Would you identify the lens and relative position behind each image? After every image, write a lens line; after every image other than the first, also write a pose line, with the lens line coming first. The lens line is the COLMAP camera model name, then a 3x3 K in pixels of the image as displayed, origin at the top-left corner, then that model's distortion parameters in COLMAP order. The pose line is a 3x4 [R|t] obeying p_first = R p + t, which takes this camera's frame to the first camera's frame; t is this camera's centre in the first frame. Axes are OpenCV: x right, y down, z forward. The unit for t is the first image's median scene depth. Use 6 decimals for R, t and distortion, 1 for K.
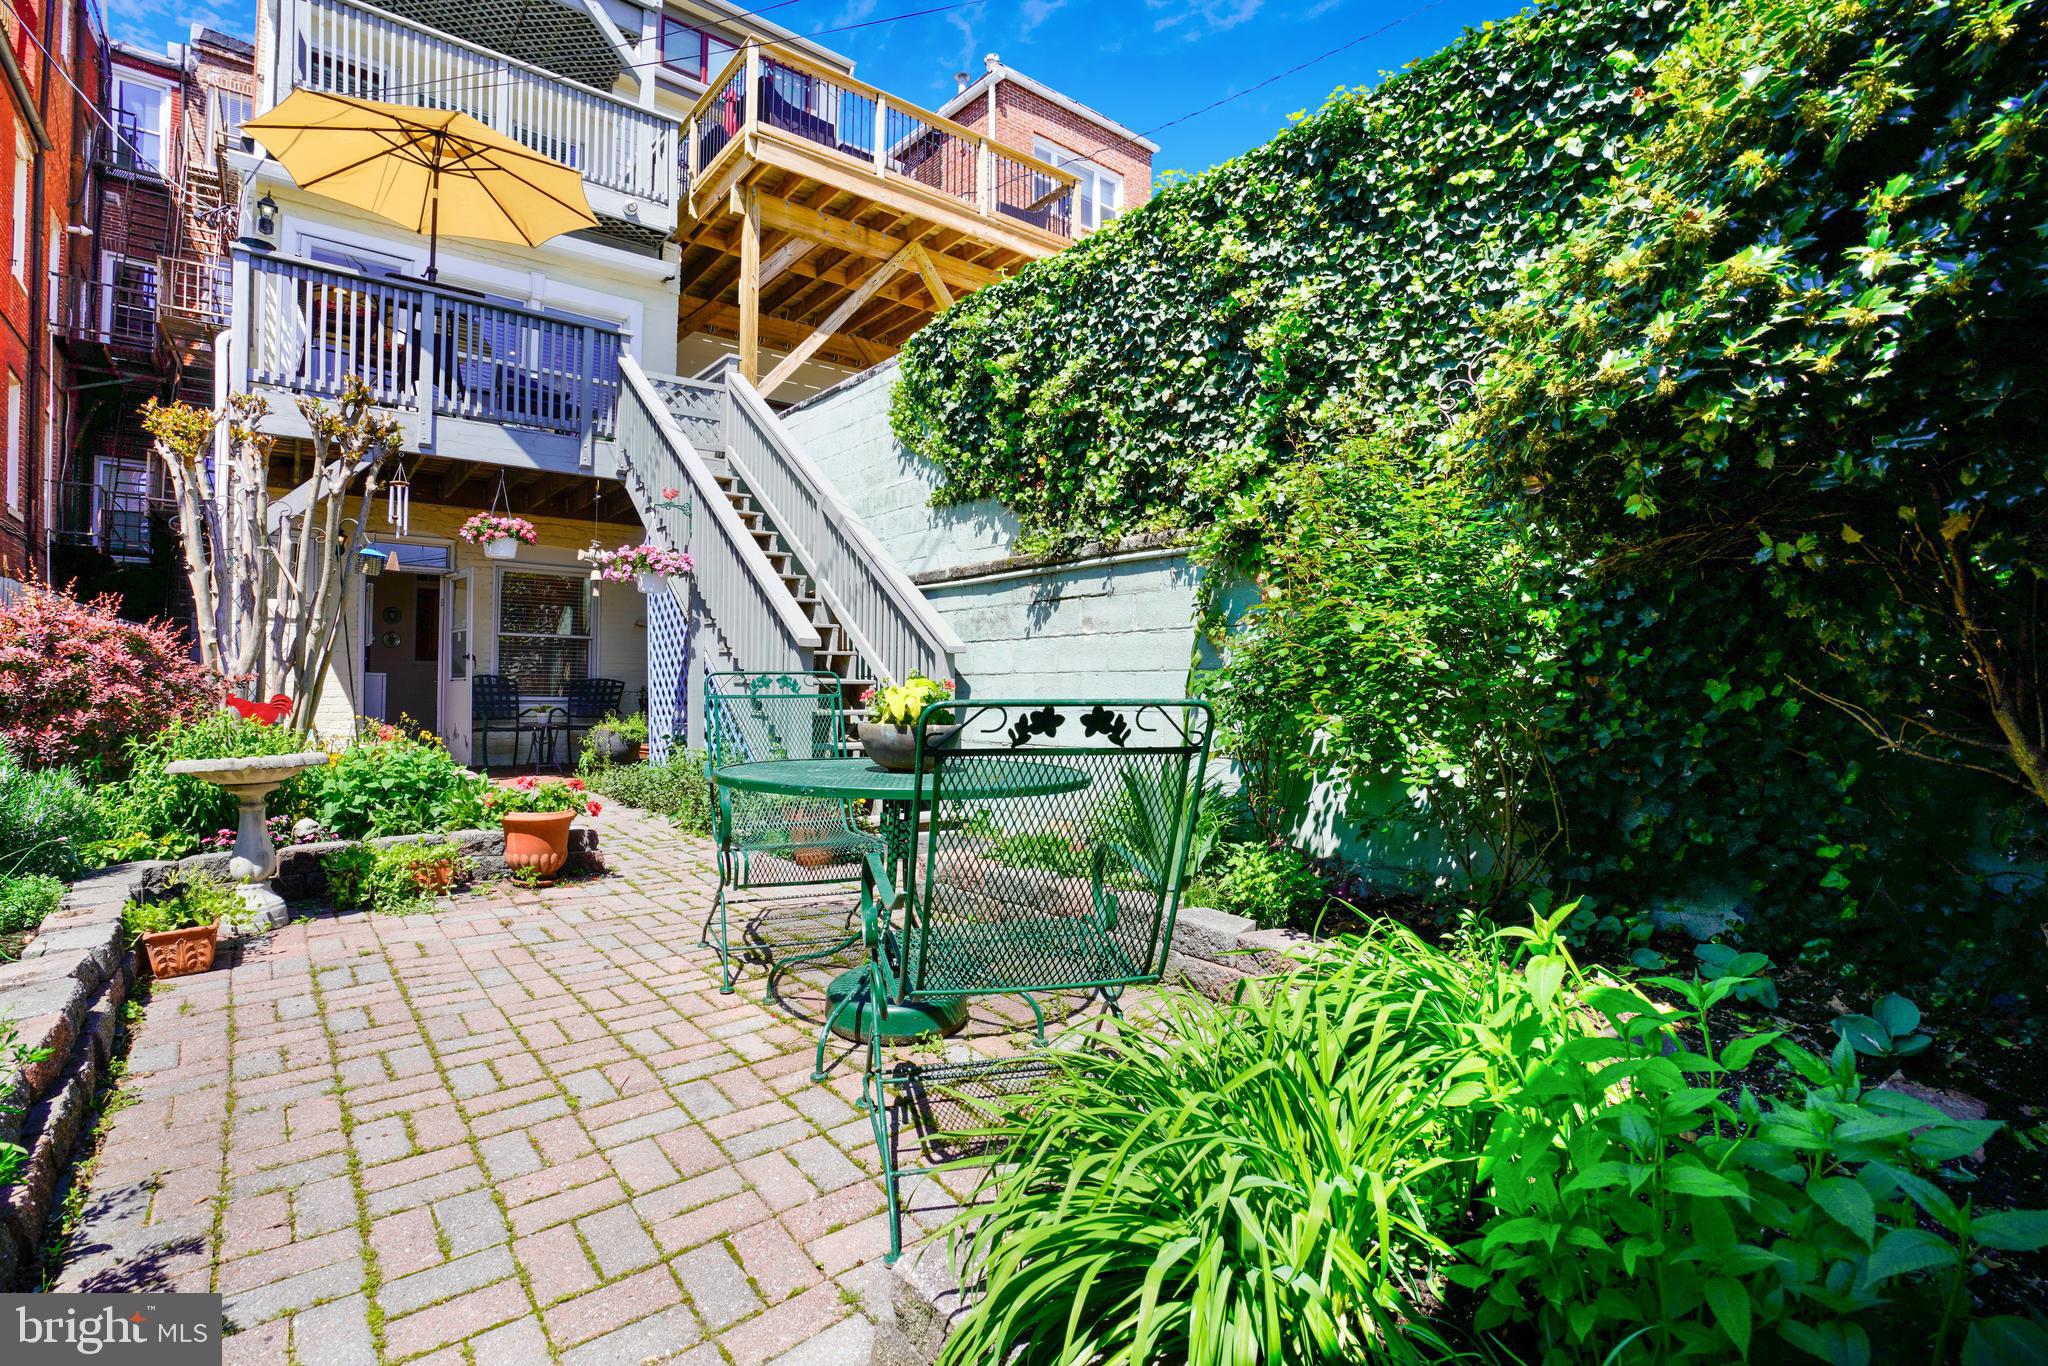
lens RADIAL K [[971.1, 0, 950.7], [0, 971.1, 653.8], [0, 0, 1]] dist [-0.037263, 0.011768]
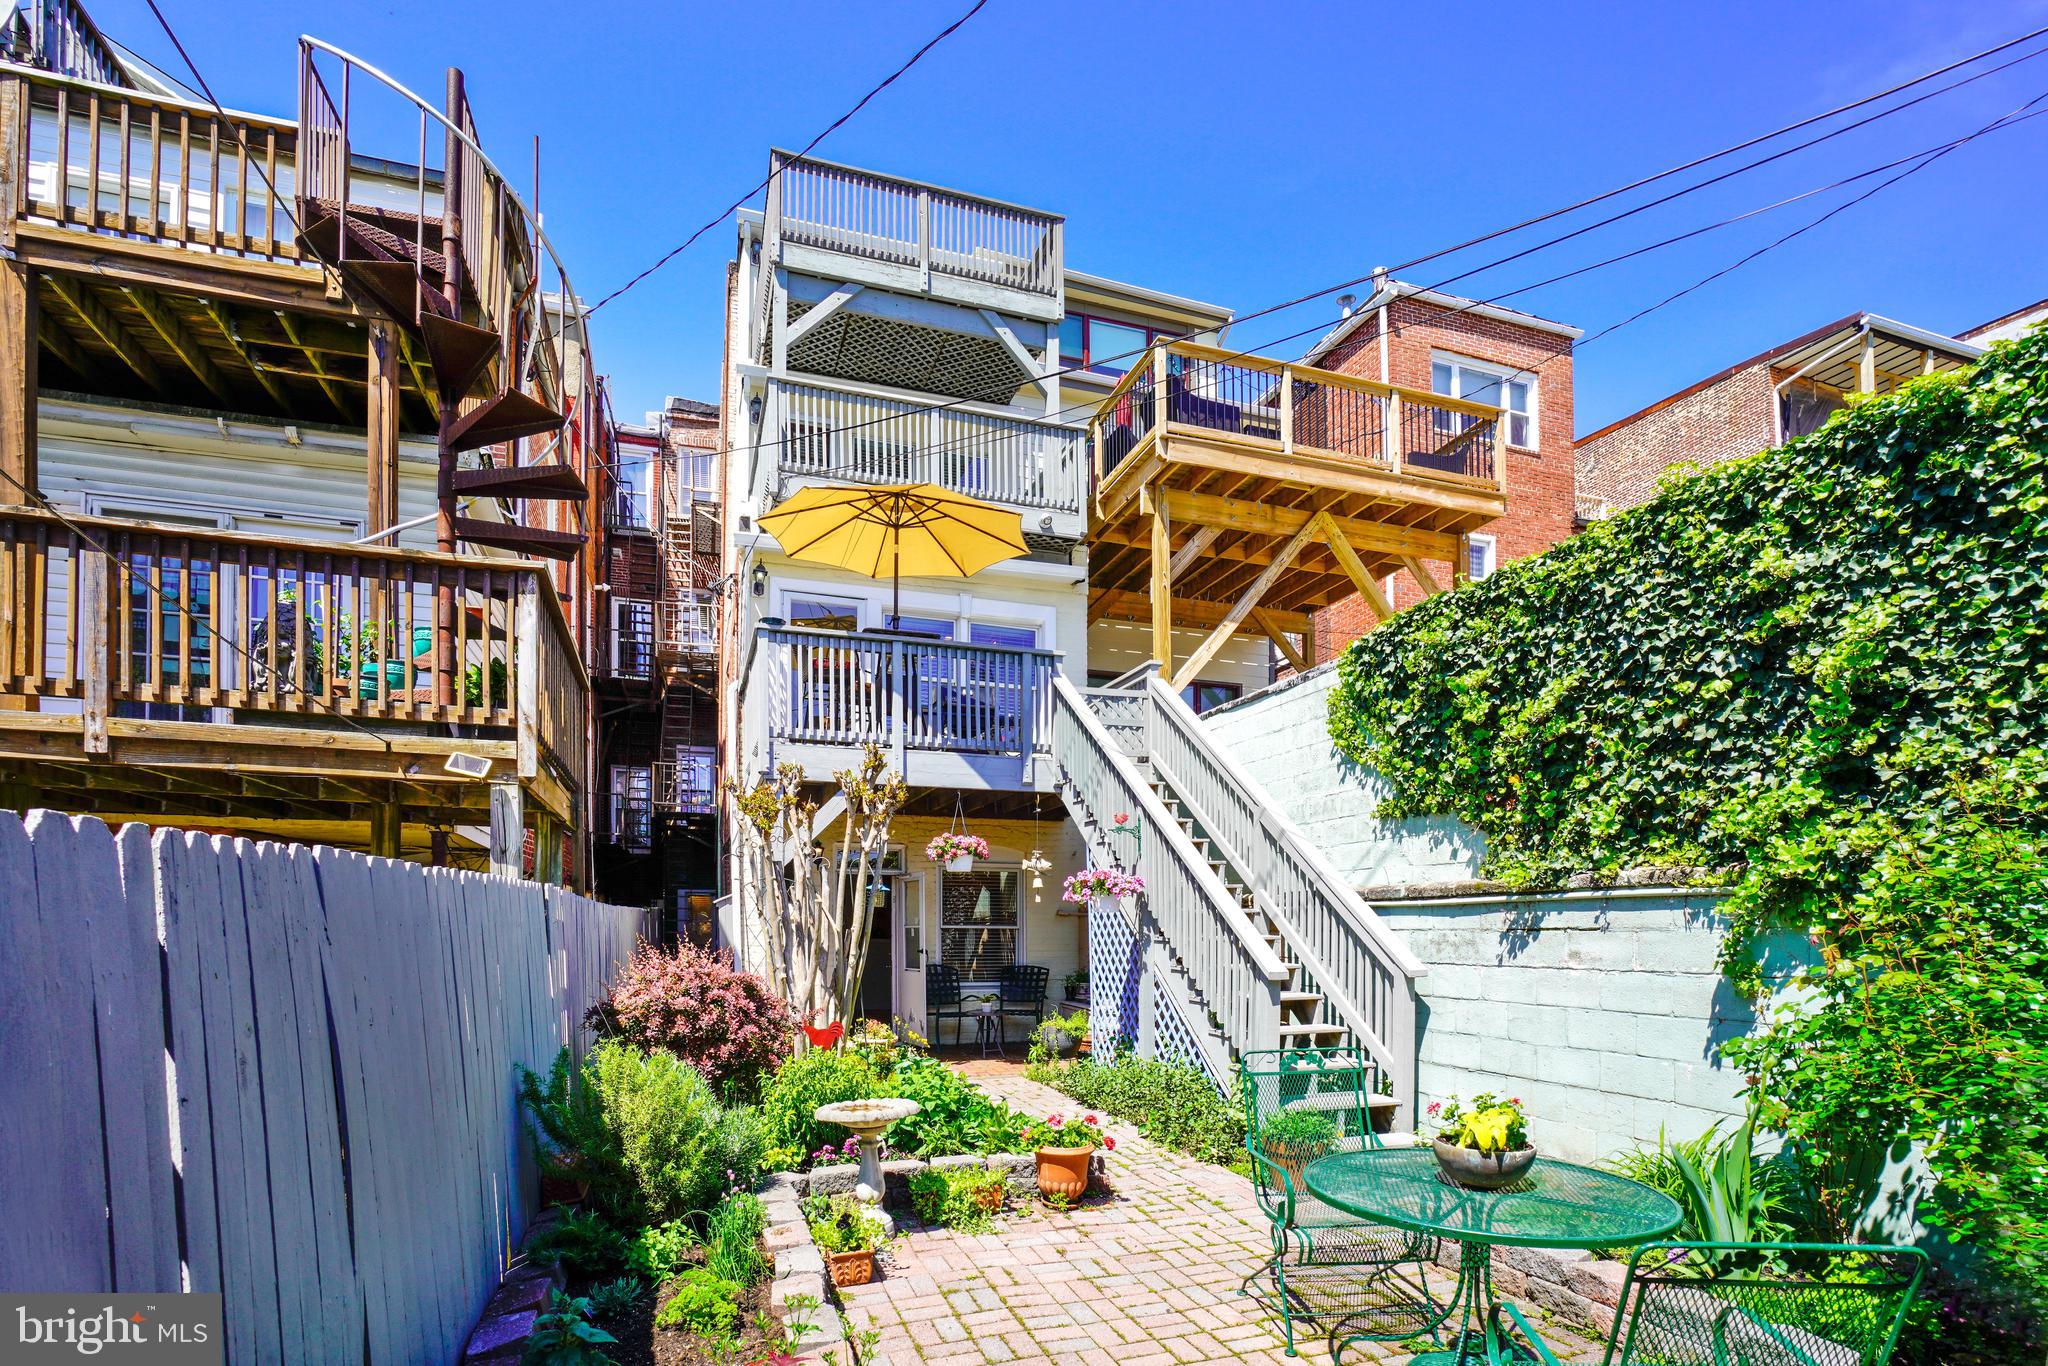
lens RADIAL K [[971.1, 0, 971.2], [0, 971.1, 918.8], [0, 0, 1]] dist [-0.037263, 0.011768]
pose [[0.941889, -0.000867, -0.335922, -0.091507], [0.009037, 0.999700, 0.022758, -0.086162], [0.335801, -0.024471, 0.941615, -0.080427]]
